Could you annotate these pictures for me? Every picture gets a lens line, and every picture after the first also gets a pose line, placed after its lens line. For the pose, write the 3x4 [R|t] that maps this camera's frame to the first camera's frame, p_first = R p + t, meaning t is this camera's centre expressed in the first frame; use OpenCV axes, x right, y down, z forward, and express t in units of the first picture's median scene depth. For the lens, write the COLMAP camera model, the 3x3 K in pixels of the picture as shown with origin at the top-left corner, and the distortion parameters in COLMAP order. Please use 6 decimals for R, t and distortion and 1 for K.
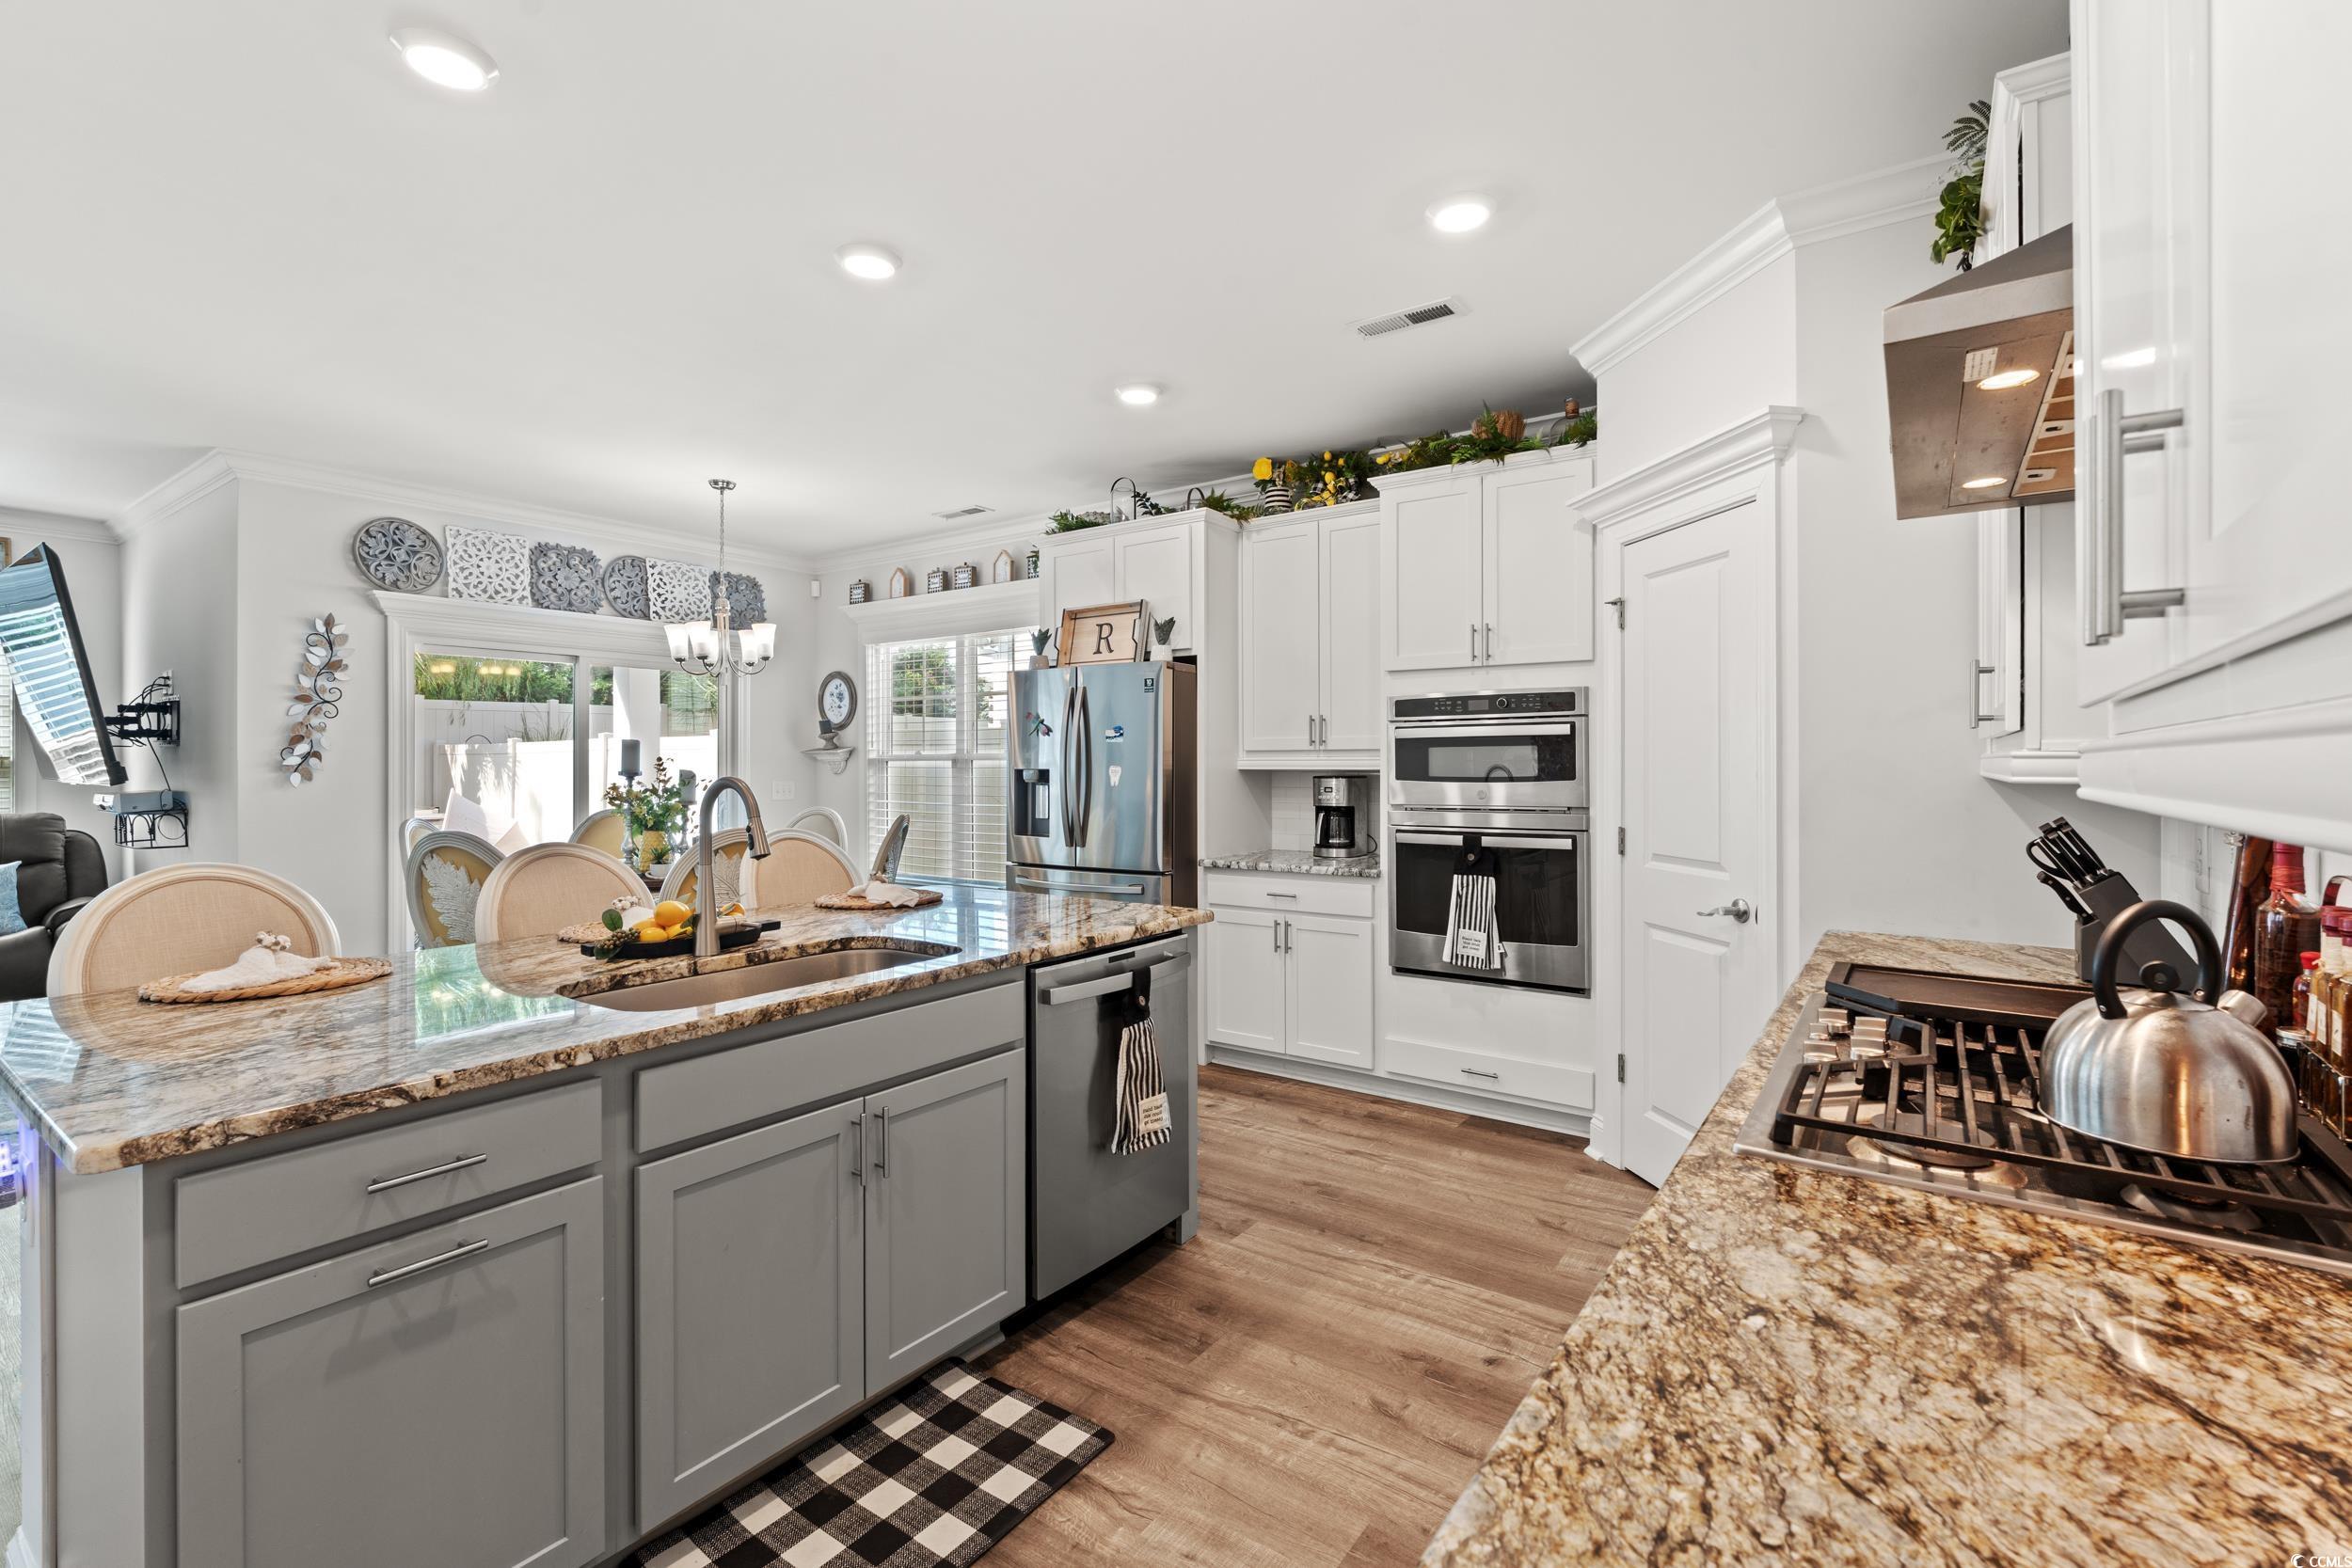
lens RADIAL K [[1036.4, 0, 1177.6], [0, 1036.4, 767.2], [0, 0, 1]] dist [-0.001786, -0.000256]
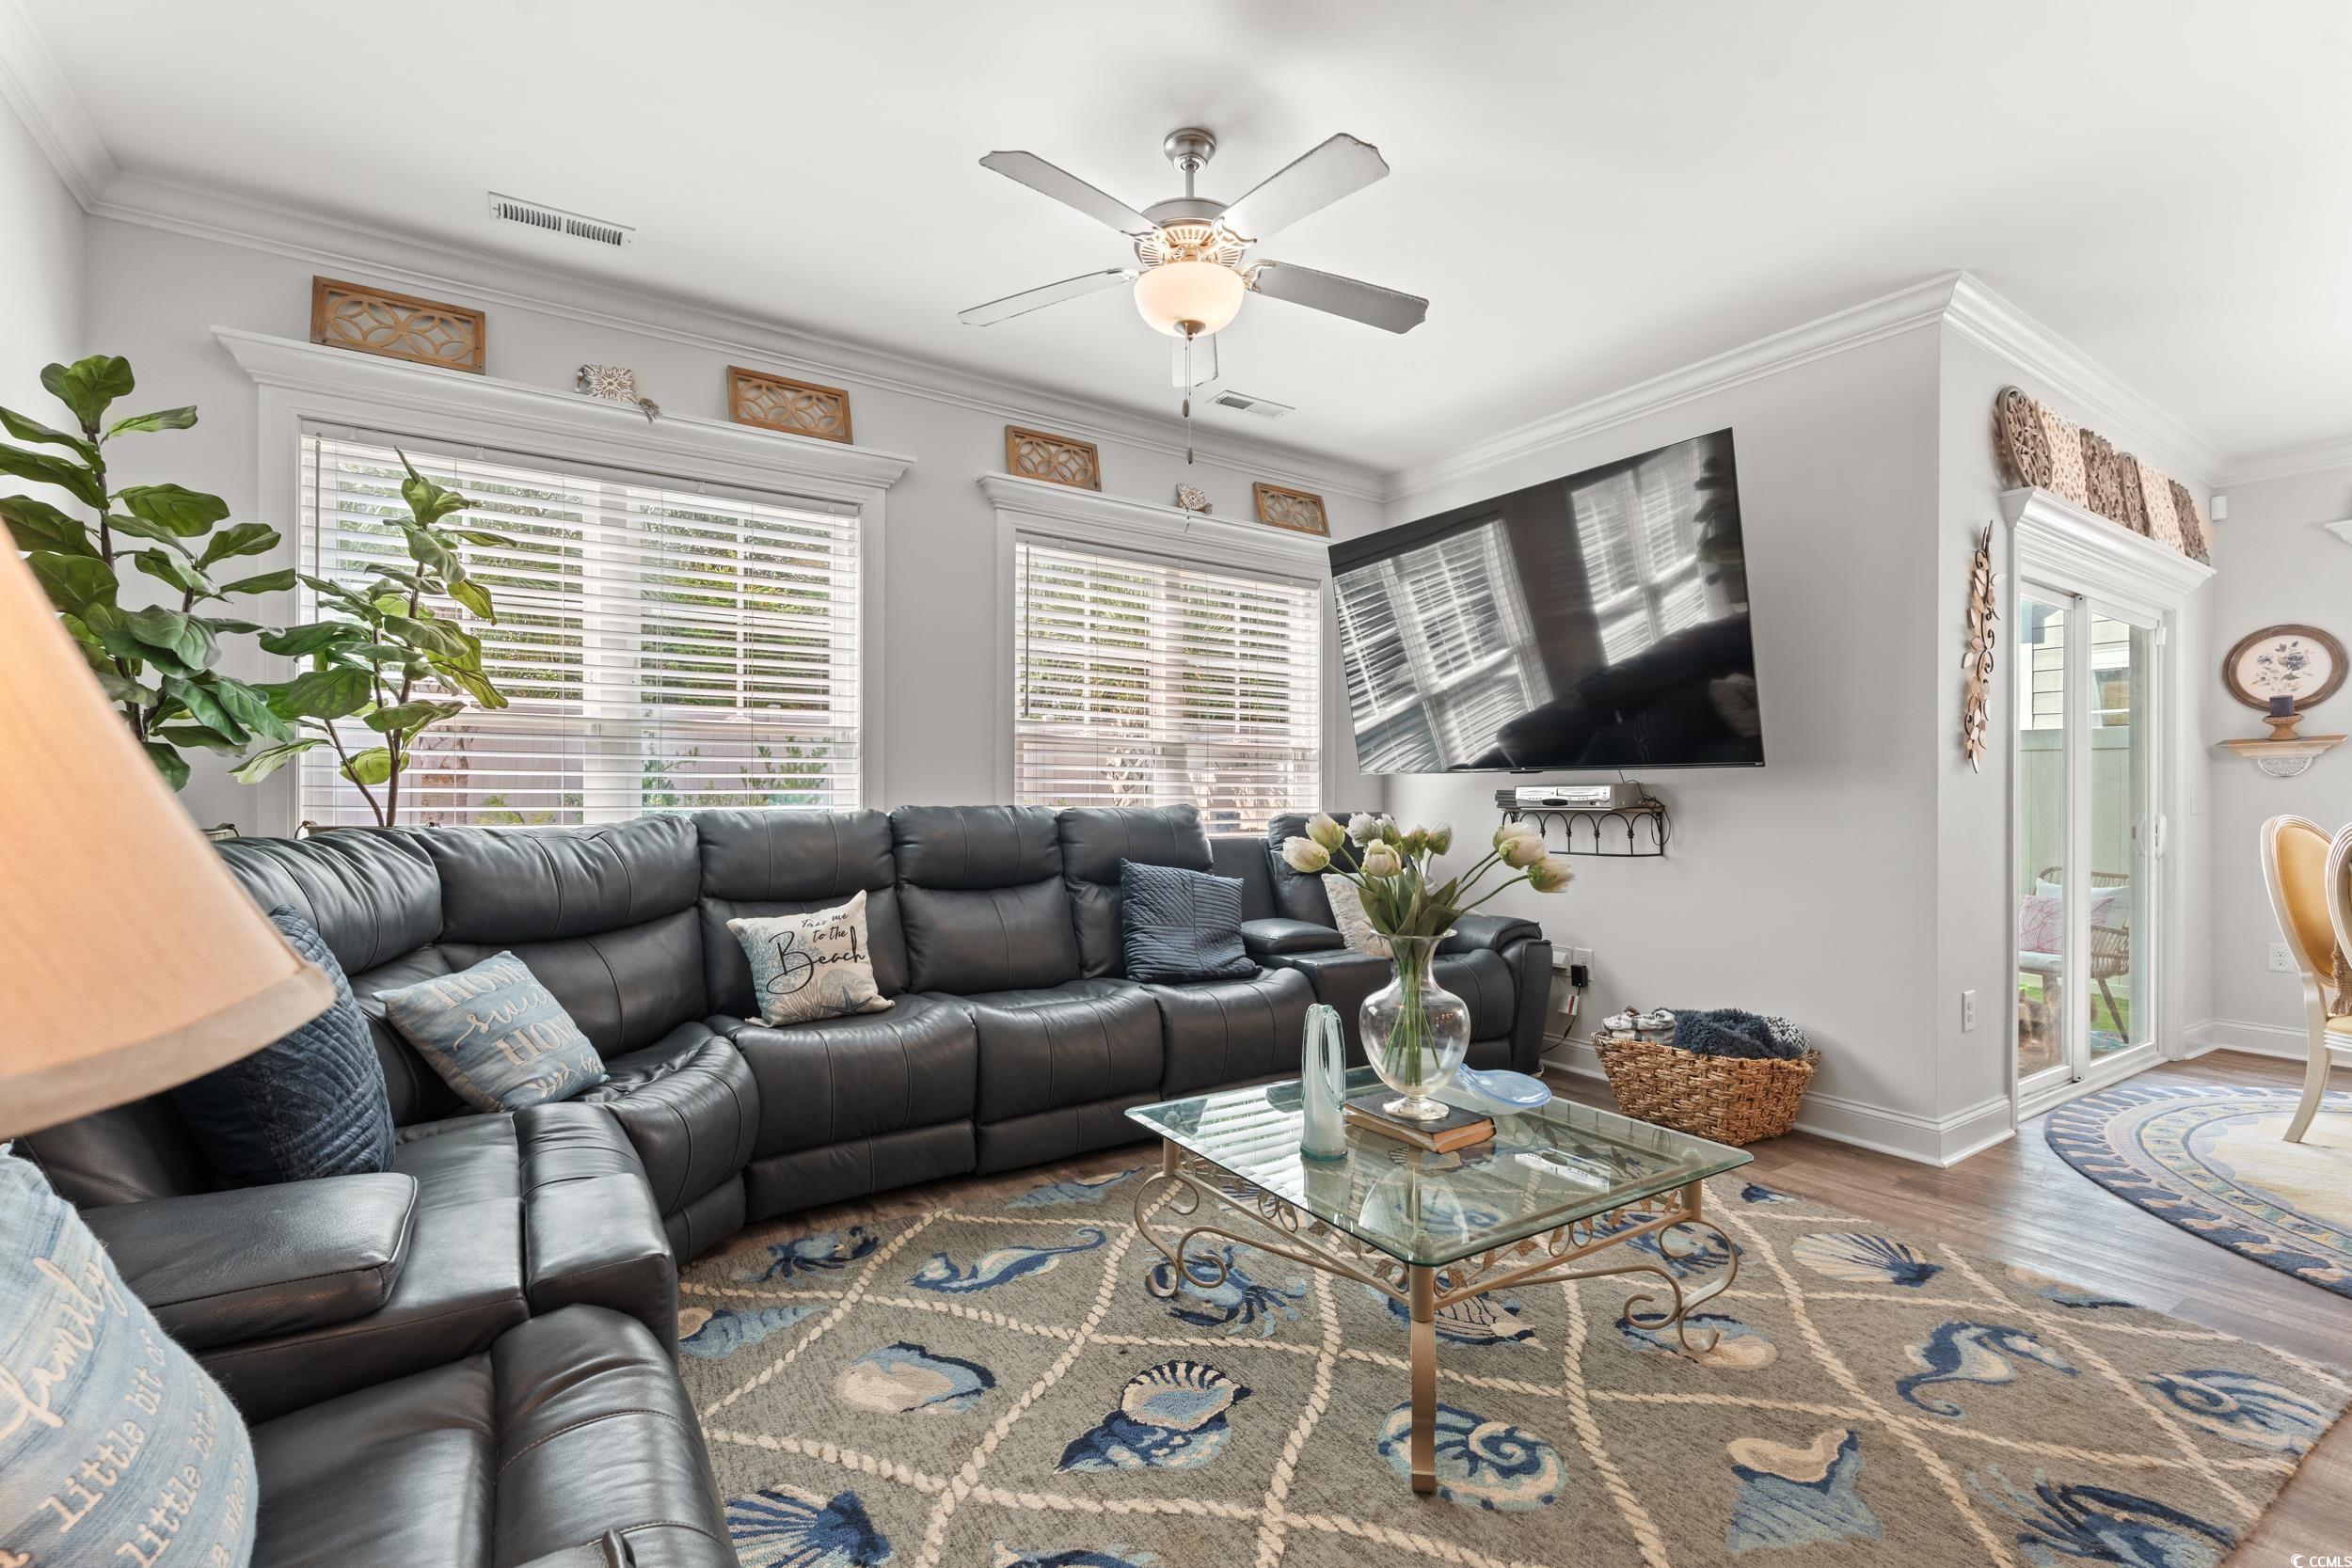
lens RADIAL K [[1036.4, 0, 1183.9], [0, 1036.4, 794.2], [0, 0, 1]] dist [-0.001786, -0.000256]
pose [[0.933055, -0.000327, -0.359733, -1.272826], [-0.000482, 0.999998, -0.002159, 0.033231], [0.359733, 0.002188, 0.933053, 0.209377]]
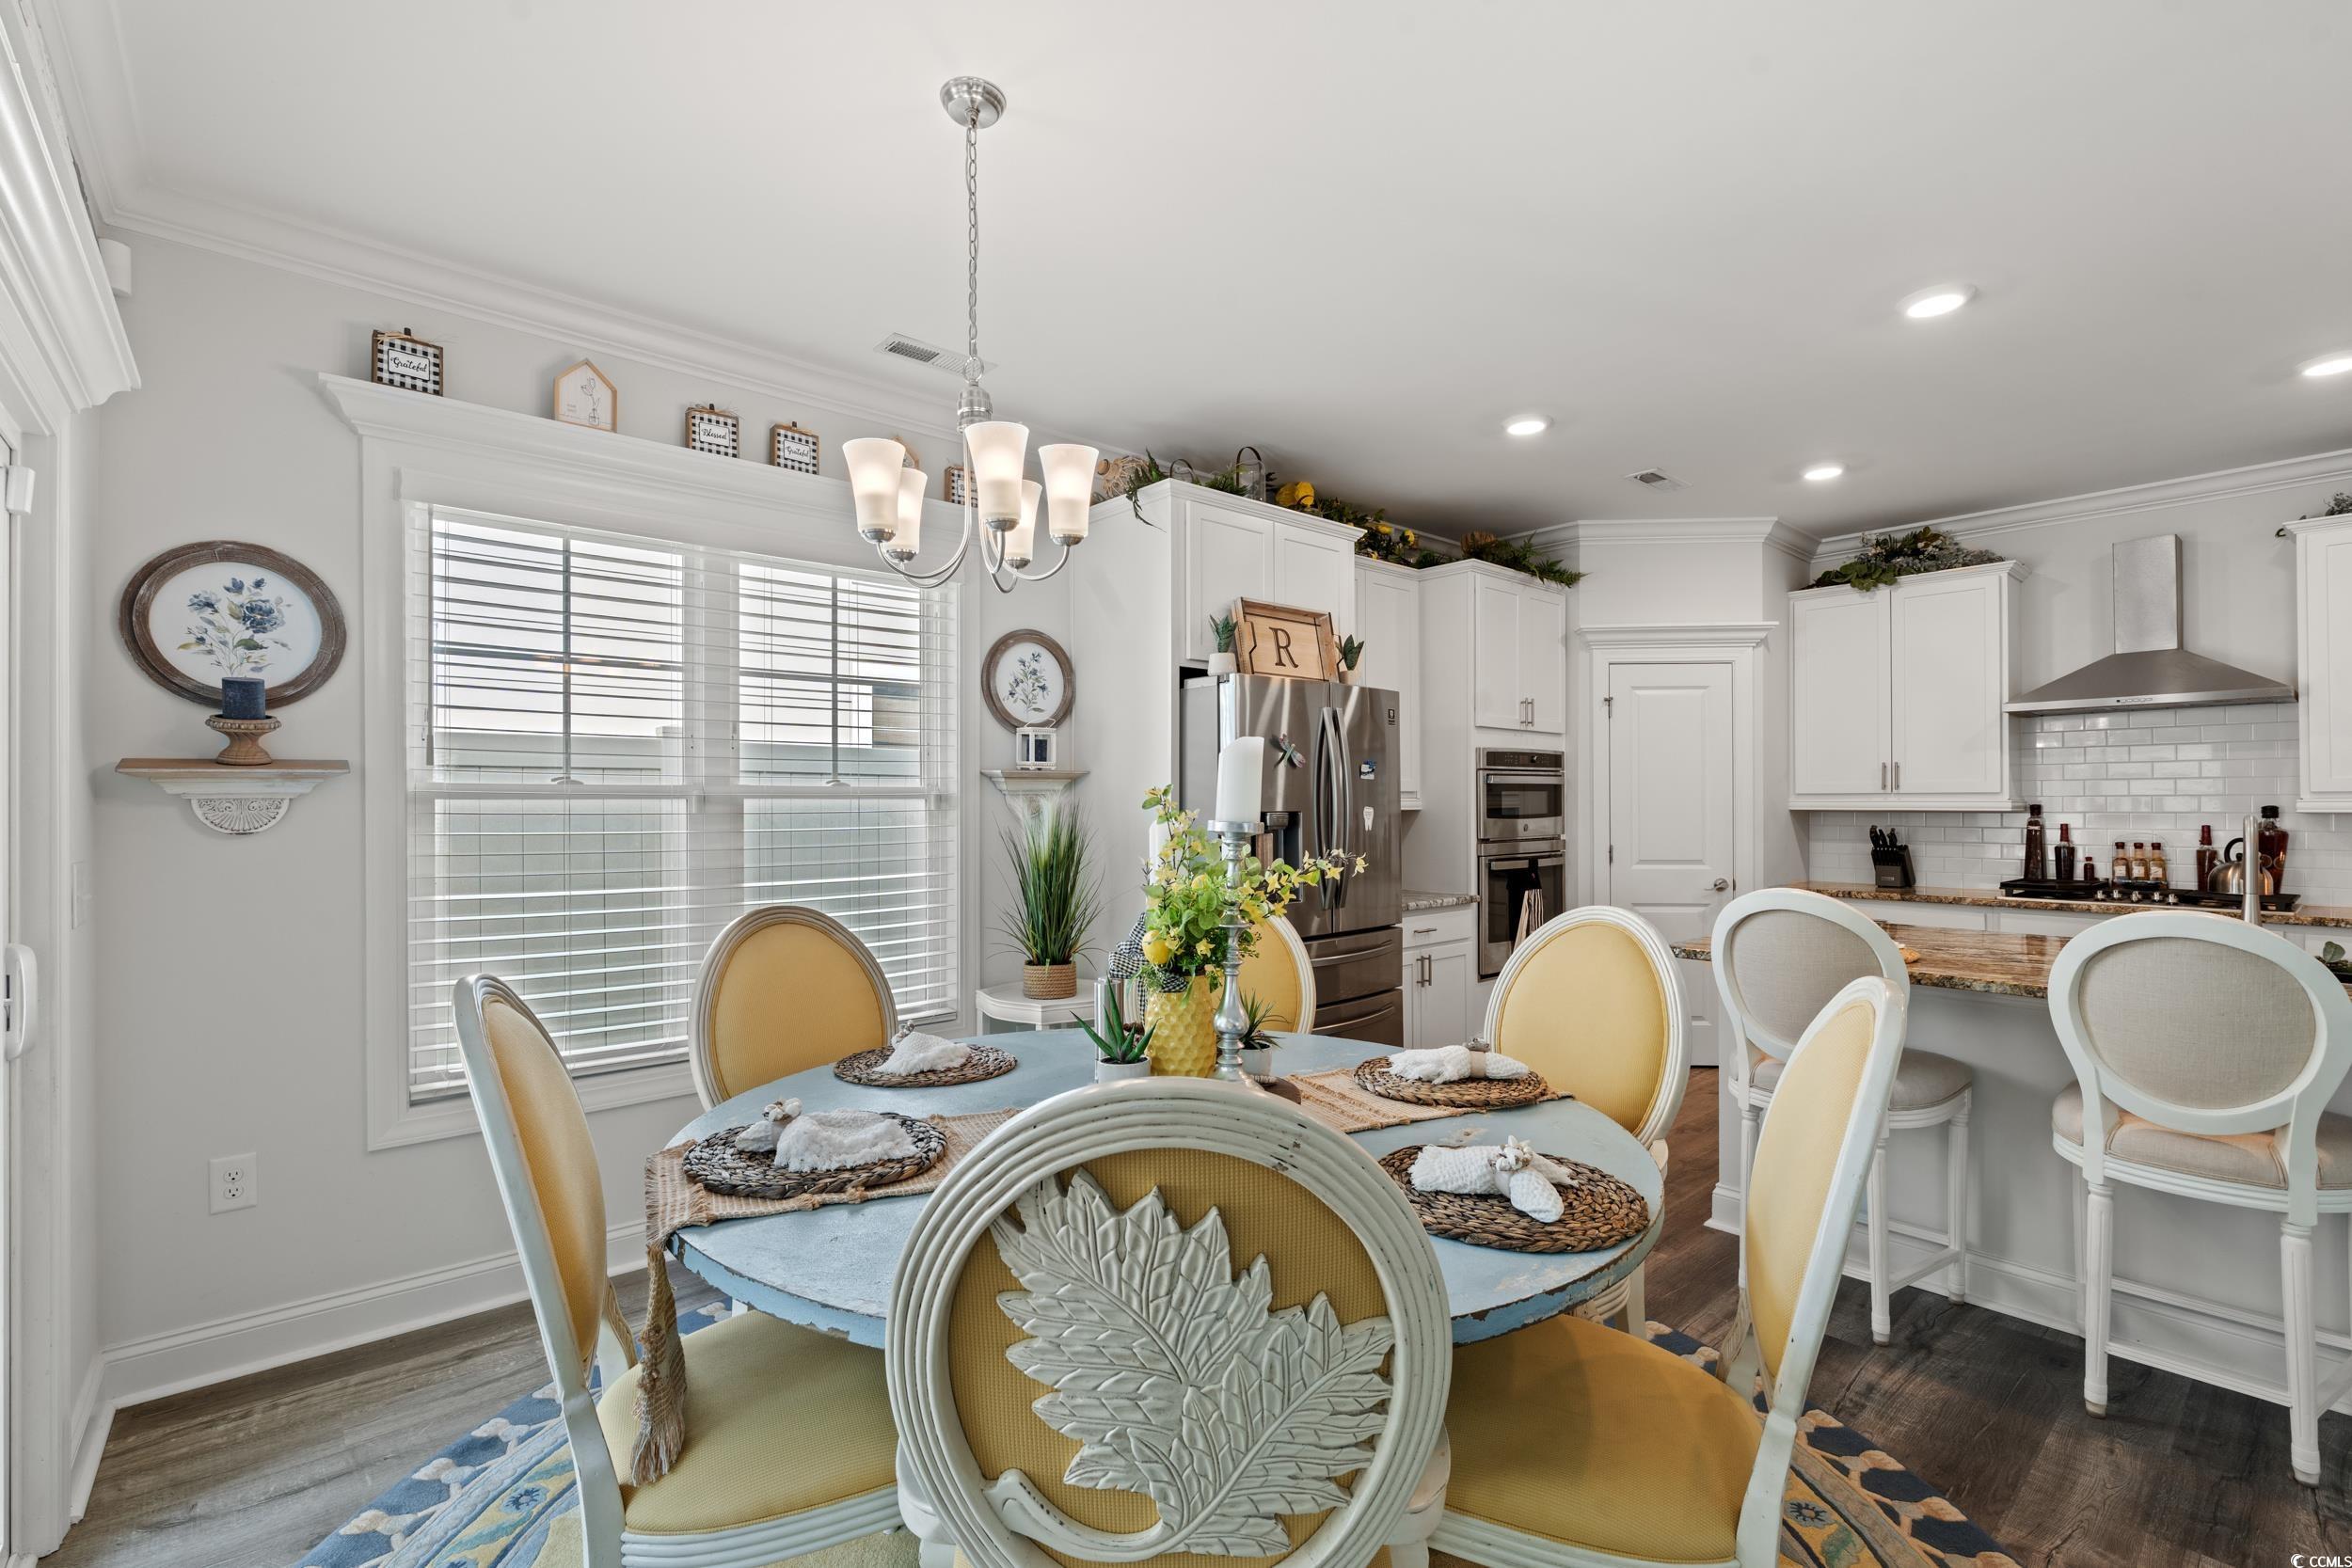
lens RADIAL K [[1036.4, 0, 1180.8], [0, 1036.4, 803.1], [0, 0, 1]] dist [-0.001786, -0.000256]
pose [[0.231646, -0.000810, 0.972800, -1.006101], [0.001591, 0.999999, 0.000454, -0.006017], [-0.972799, 0.001443, 0.231647, 1.038743]]
